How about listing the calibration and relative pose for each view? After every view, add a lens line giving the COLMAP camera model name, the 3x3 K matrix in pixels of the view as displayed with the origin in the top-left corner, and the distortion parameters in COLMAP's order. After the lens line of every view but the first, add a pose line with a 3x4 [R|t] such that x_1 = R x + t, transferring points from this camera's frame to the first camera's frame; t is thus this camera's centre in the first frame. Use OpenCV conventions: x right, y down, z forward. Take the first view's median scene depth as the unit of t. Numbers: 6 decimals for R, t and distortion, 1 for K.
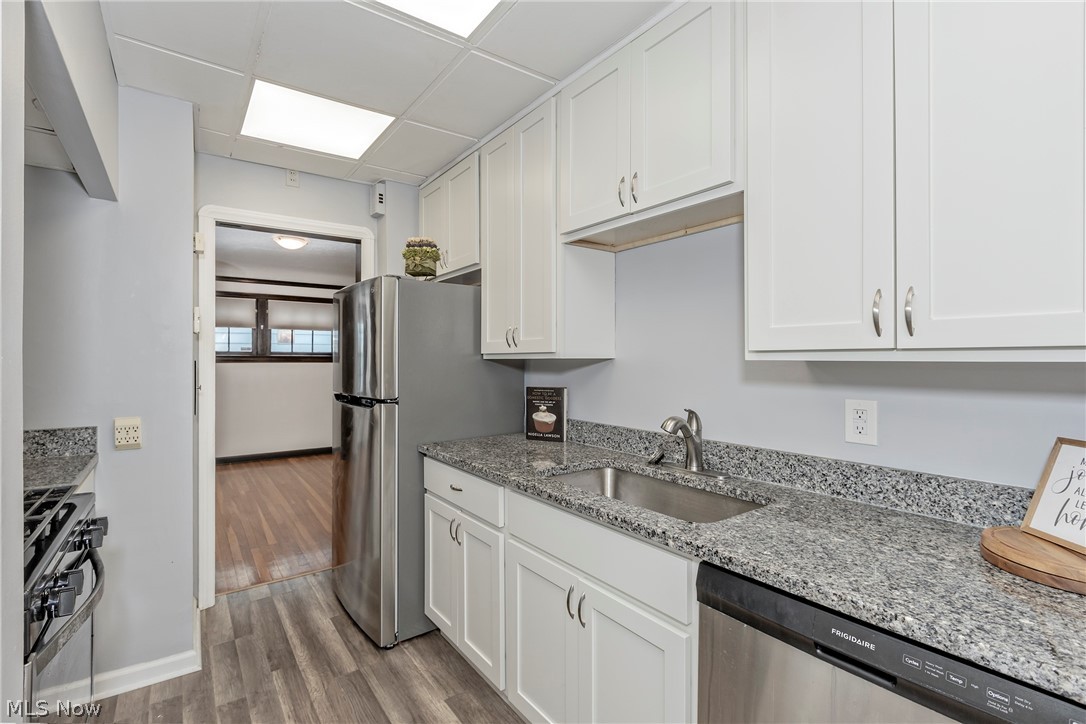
lens RADIAL K [[488.2, 0, 509.9], [0, 488.2, 362.1], [0, 0, 1]] dist [-0.001317, 0.000425]
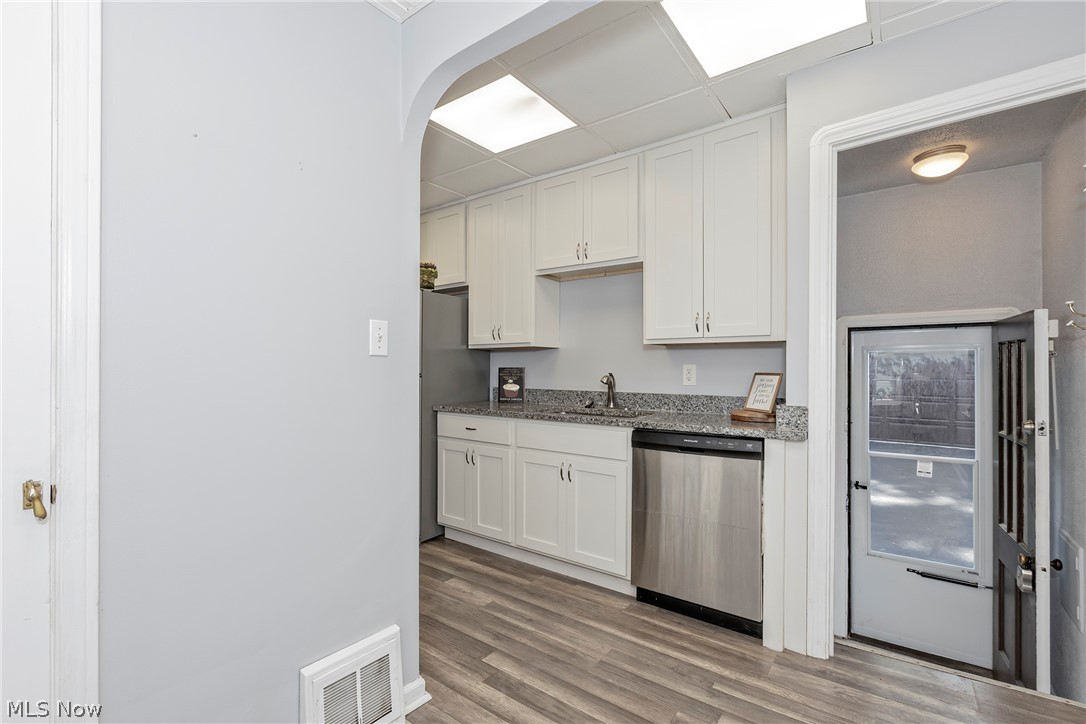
lens RADIAL K [[488.2, 0, 554.5], [0, 488.2, 378.3], [0, 0, 1]] dist [-0.001317, 0.000425]
pose [[0.929062, -0.010116, 0.369786, -0.445145], [0.004220, 0.999851, 0.016751, 0.073958], [-0.369900, -0.014002, 0.928966, -0.549493]]
